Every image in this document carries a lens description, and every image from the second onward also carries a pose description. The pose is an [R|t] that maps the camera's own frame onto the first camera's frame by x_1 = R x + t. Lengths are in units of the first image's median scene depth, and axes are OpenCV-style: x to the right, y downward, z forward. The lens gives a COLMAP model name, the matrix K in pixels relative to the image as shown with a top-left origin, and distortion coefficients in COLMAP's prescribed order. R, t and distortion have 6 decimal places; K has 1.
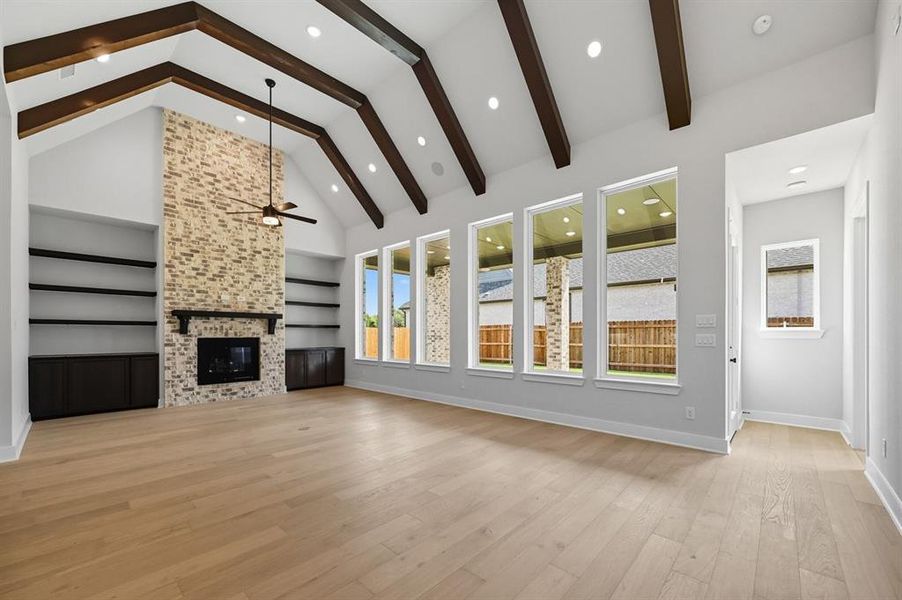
lens RADIAL K [[358.2, 0, 451.2], [0, 358.2, 337.5], [0, 0, 1]] dist [0.000791, 0.000015]
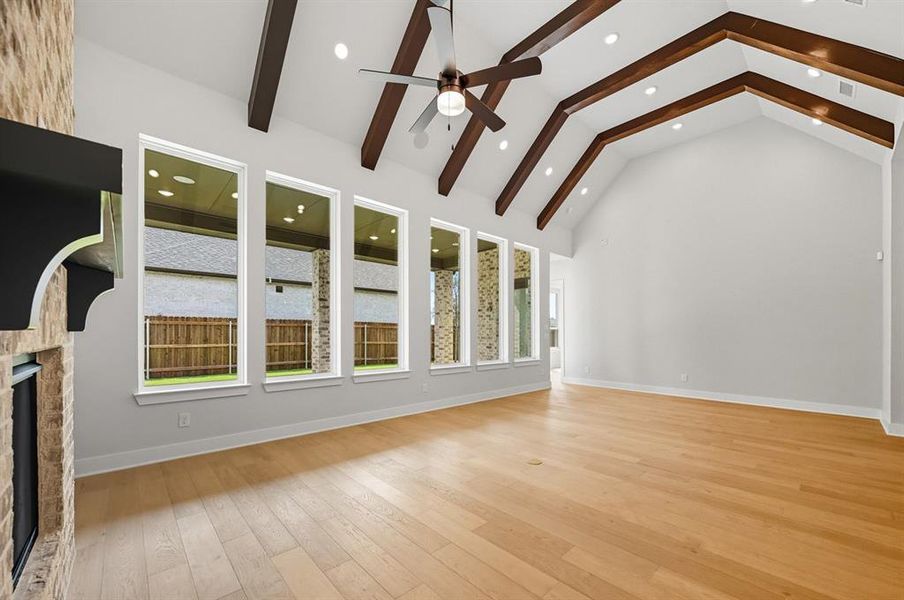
lens RADIAL K [[359.0, 0, 466.8], [0, 359.0, 332.4], [0, 0, 1]] dist [0.000791, 0.000015]
pose [[0.047426, 0.003497, 0.998869, -0.781323], [0.006492, 0.999972, -0.003810, -0.005029], [-0.998854, 0.006666, 0.047402, 0.748832]]
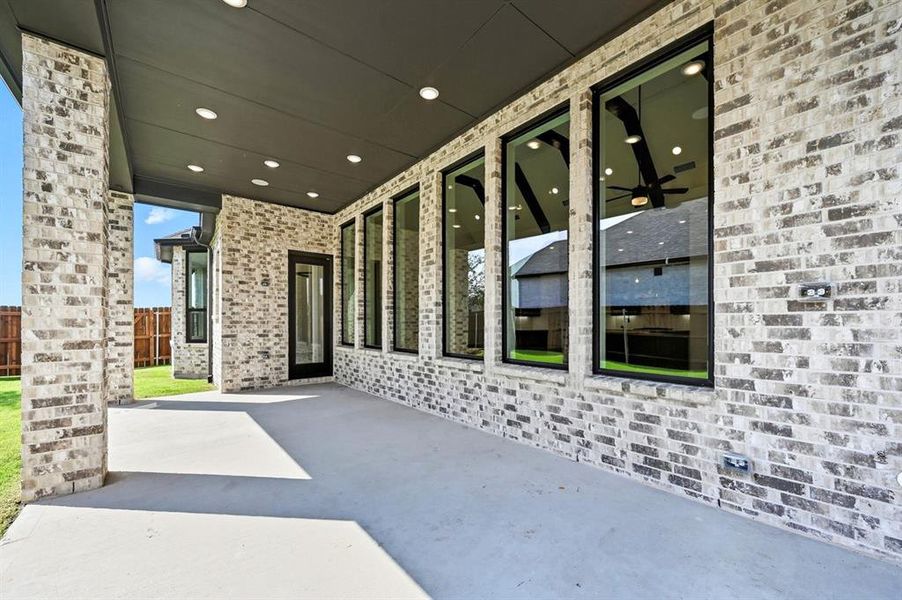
lens RADIAL K [[358.2, 0, 454.4], [0, 358.2, 325.3], [0, 0, 1]] dist [0.000791, 0.000015]
pose [[-0.991548, -0.000422, 0.129743, -0.092371], [0.000936, 0.999945, 0.010411, 0.008413], [-0.129740, 0.010444, -0.991493, 1.614079]]
